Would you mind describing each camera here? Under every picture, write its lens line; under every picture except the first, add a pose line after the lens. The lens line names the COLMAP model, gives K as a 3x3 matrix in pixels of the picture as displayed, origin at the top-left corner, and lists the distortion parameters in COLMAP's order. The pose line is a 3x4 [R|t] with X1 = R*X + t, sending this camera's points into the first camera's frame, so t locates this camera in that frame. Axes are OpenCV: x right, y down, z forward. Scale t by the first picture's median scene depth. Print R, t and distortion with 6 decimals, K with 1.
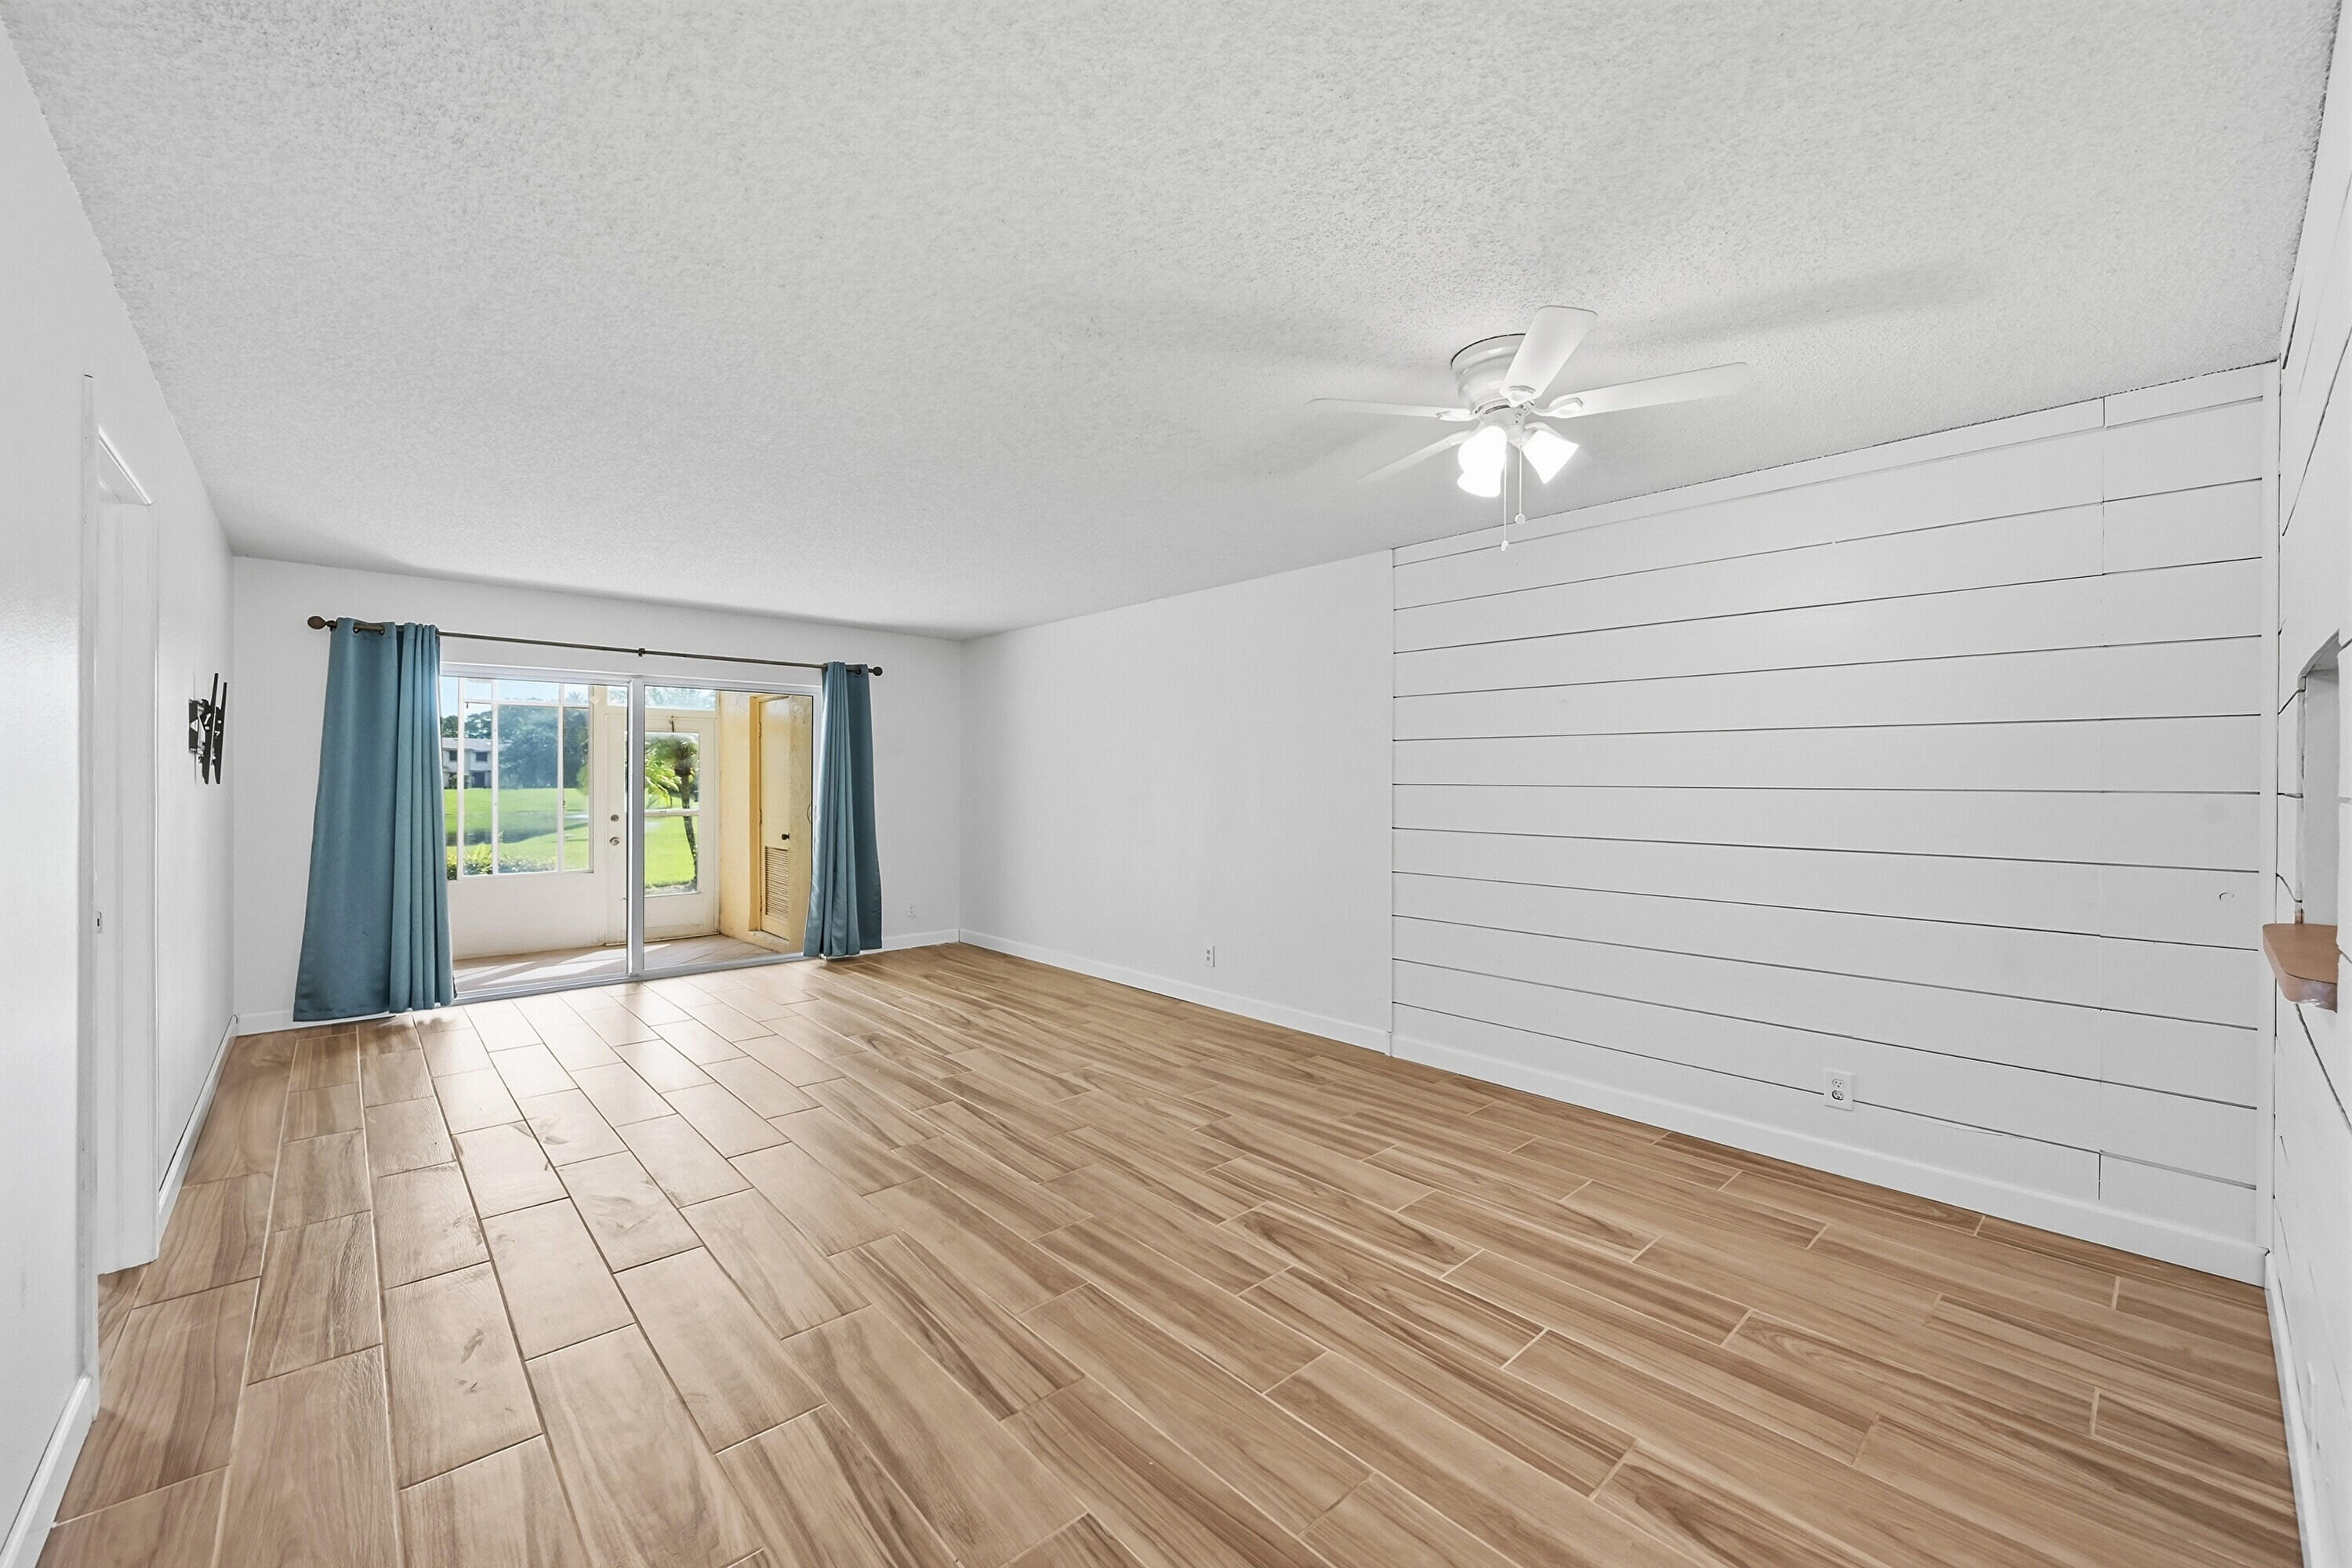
lens RADIAL K [[939.6, 0, 1165.0], [0, 939.6, 781.4], [0, 0, 1]] dist [0.001192, 0.000227]
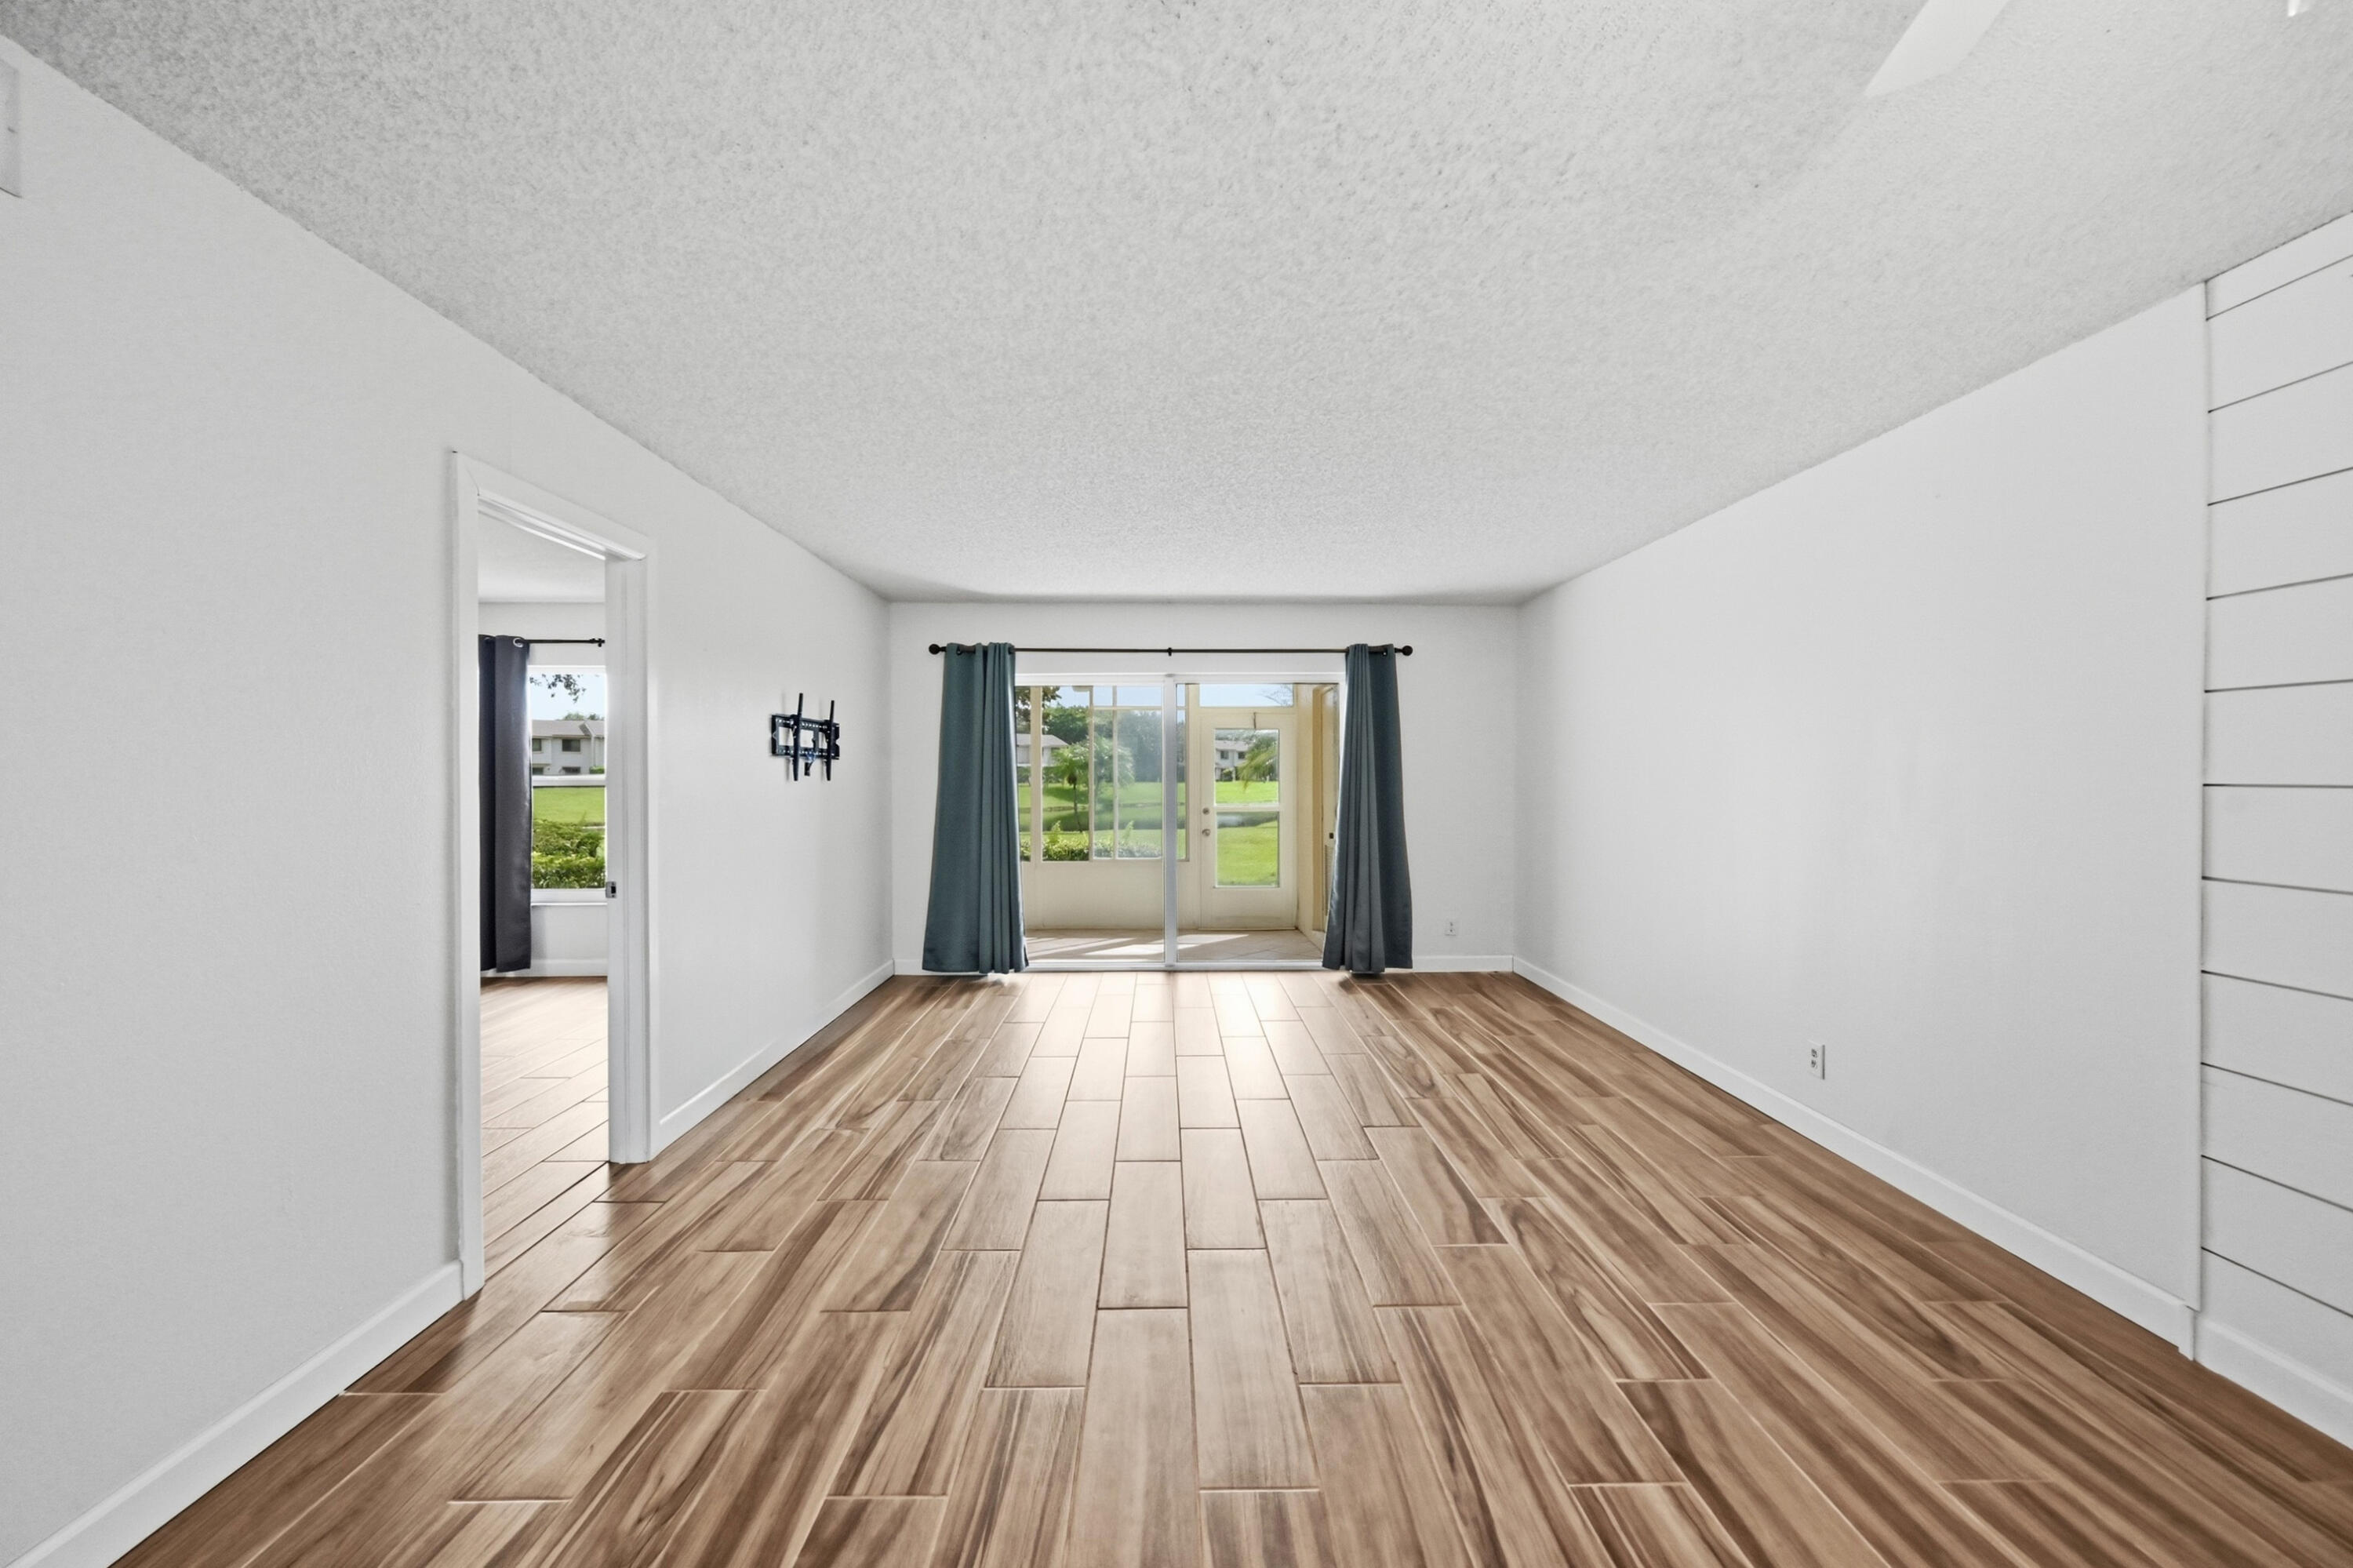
lens RADIAL K [[940.0, 0, 1169.3], [0, 940.0, 779.1], [0, 0, 1]] dist [0.001192, 0.000227]
pose [[0.754043, 0.004388, -0.656810, 0.161050], [-0.000994, 0.999984, 0.005540, -0.005192], [0.656824, -0.003525, 0.754036, 0.299445]]
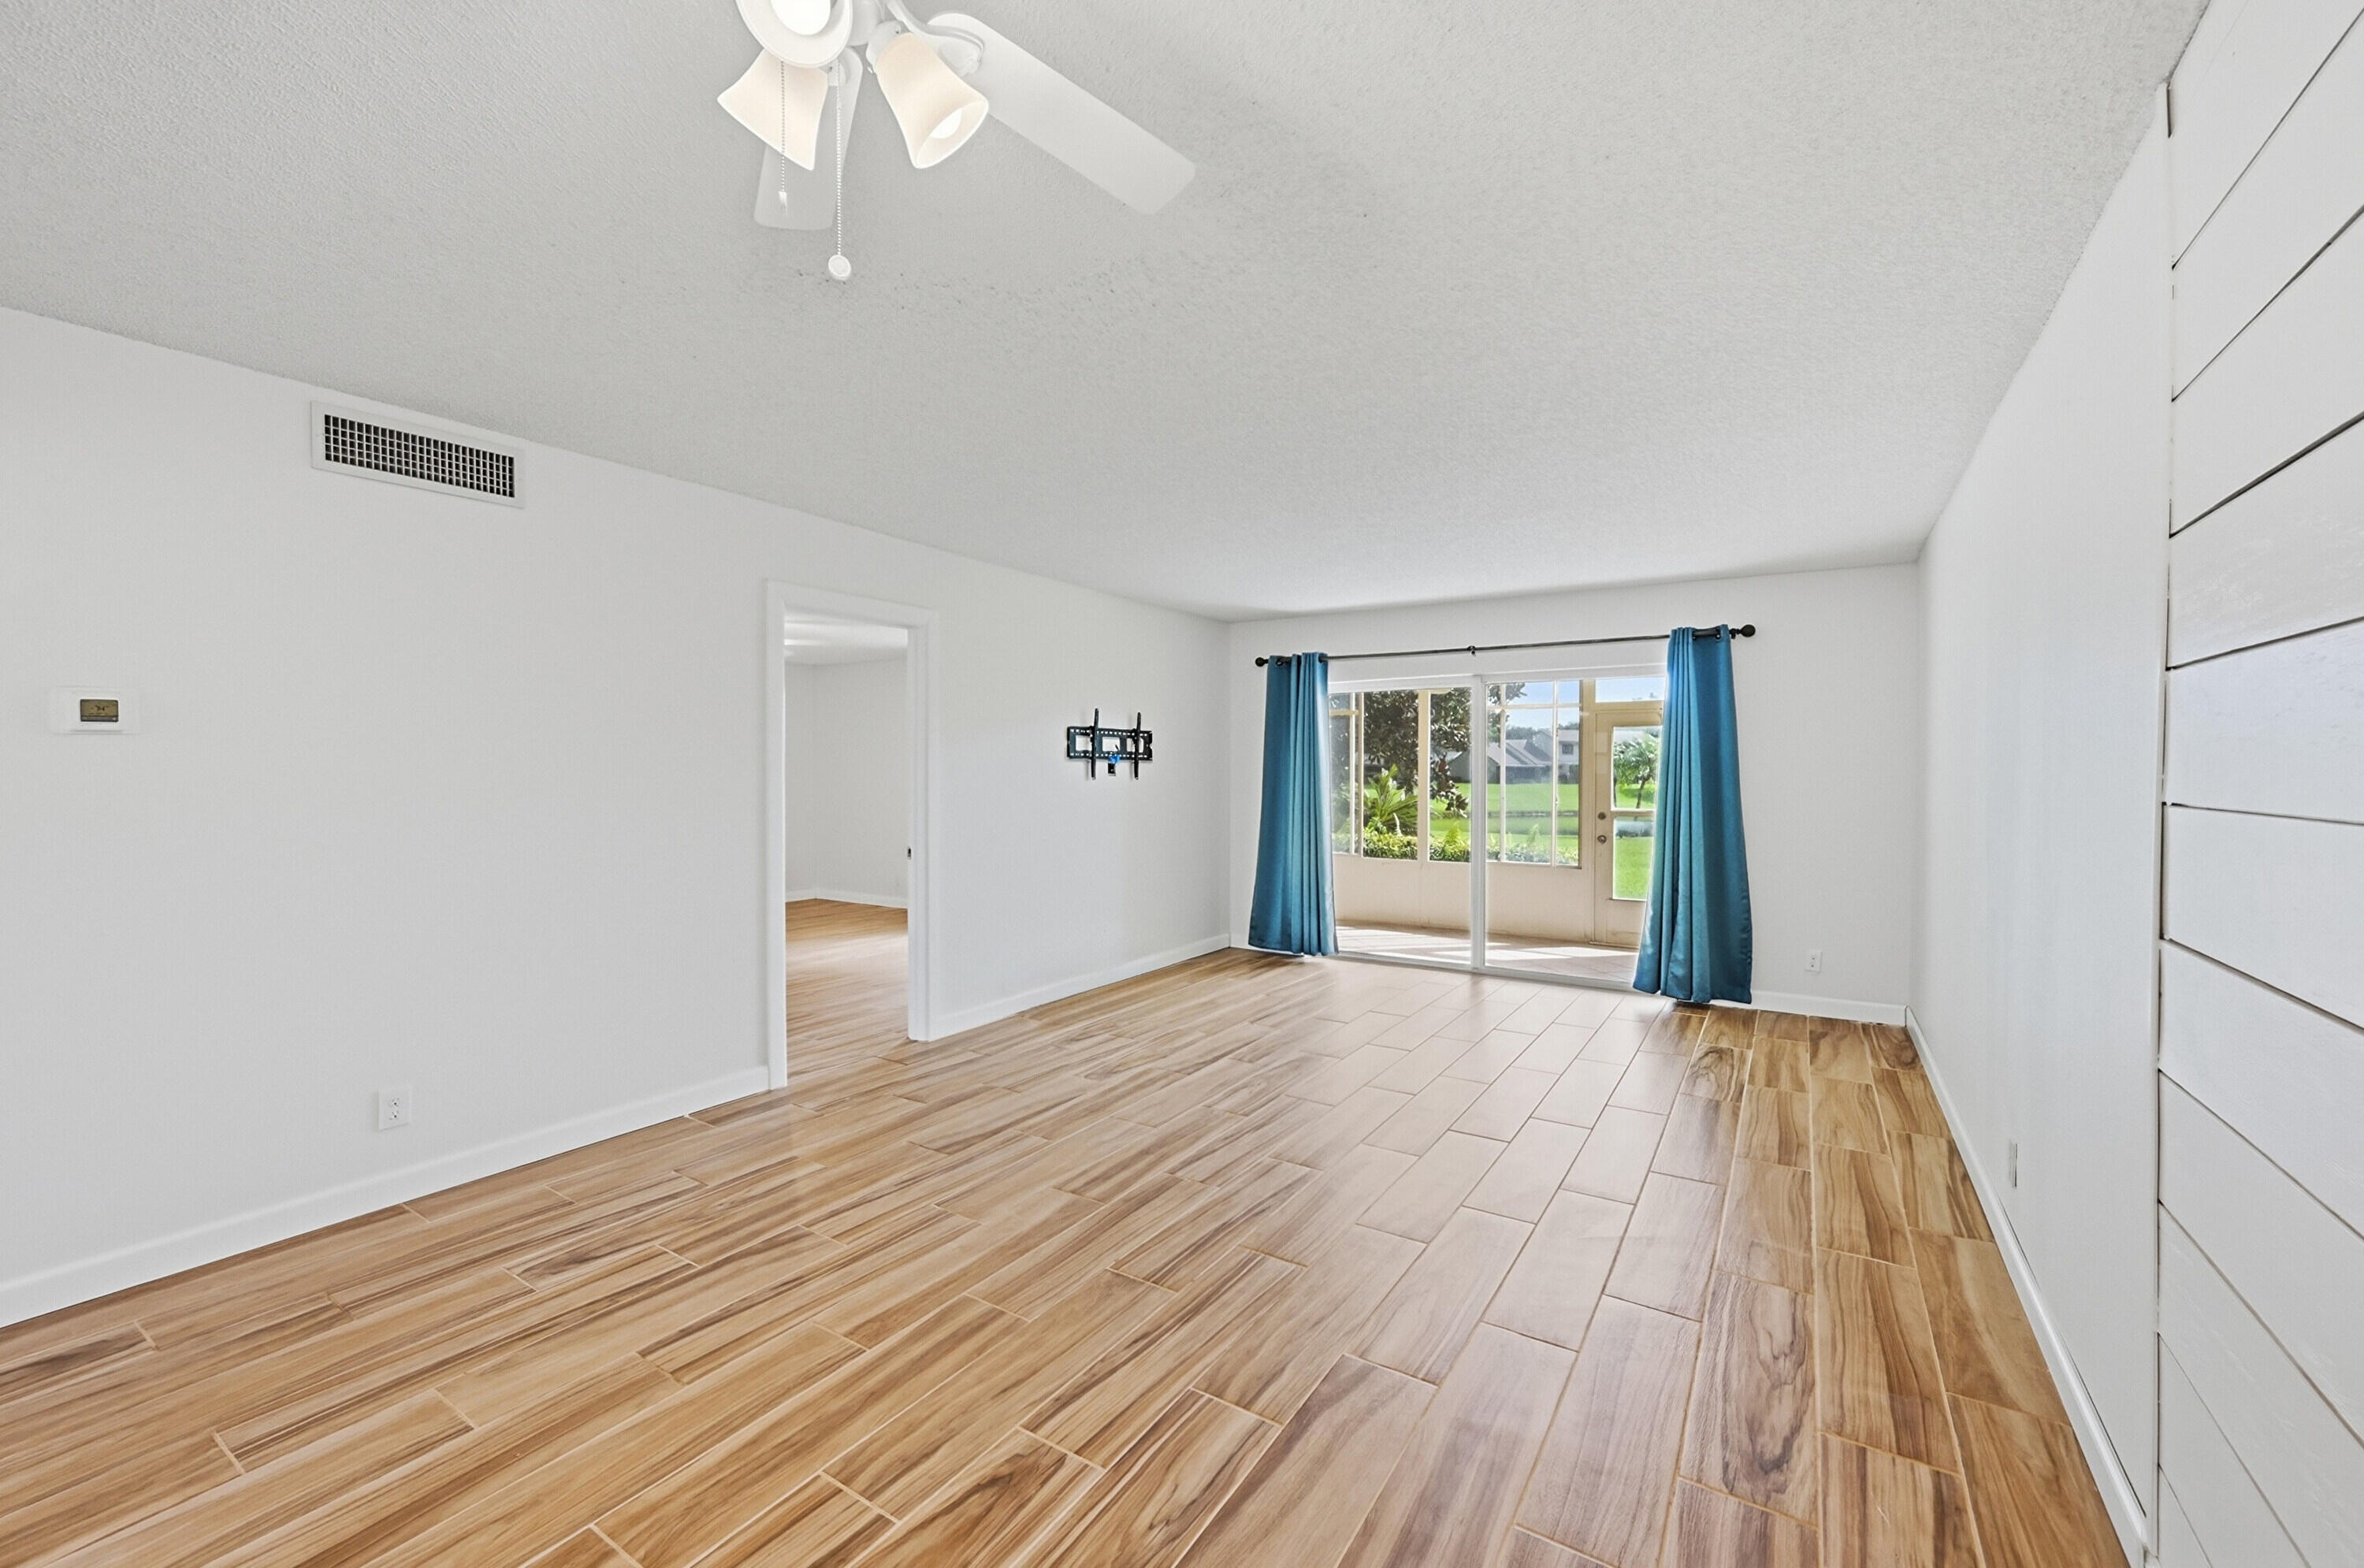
lens RADIAL K [[944.4, 0, 1187.2], [0, 944.4, 802.9], [0, 0, 1]] dist [0.001192, 0.000227]
pose [[0.266381, 0.034313, -0.963257, 0.464649], [-0.005495, 0.999404, 0.034081, -0.008768], [0.963852, -0.003785, 0.266411, 0.582627]]
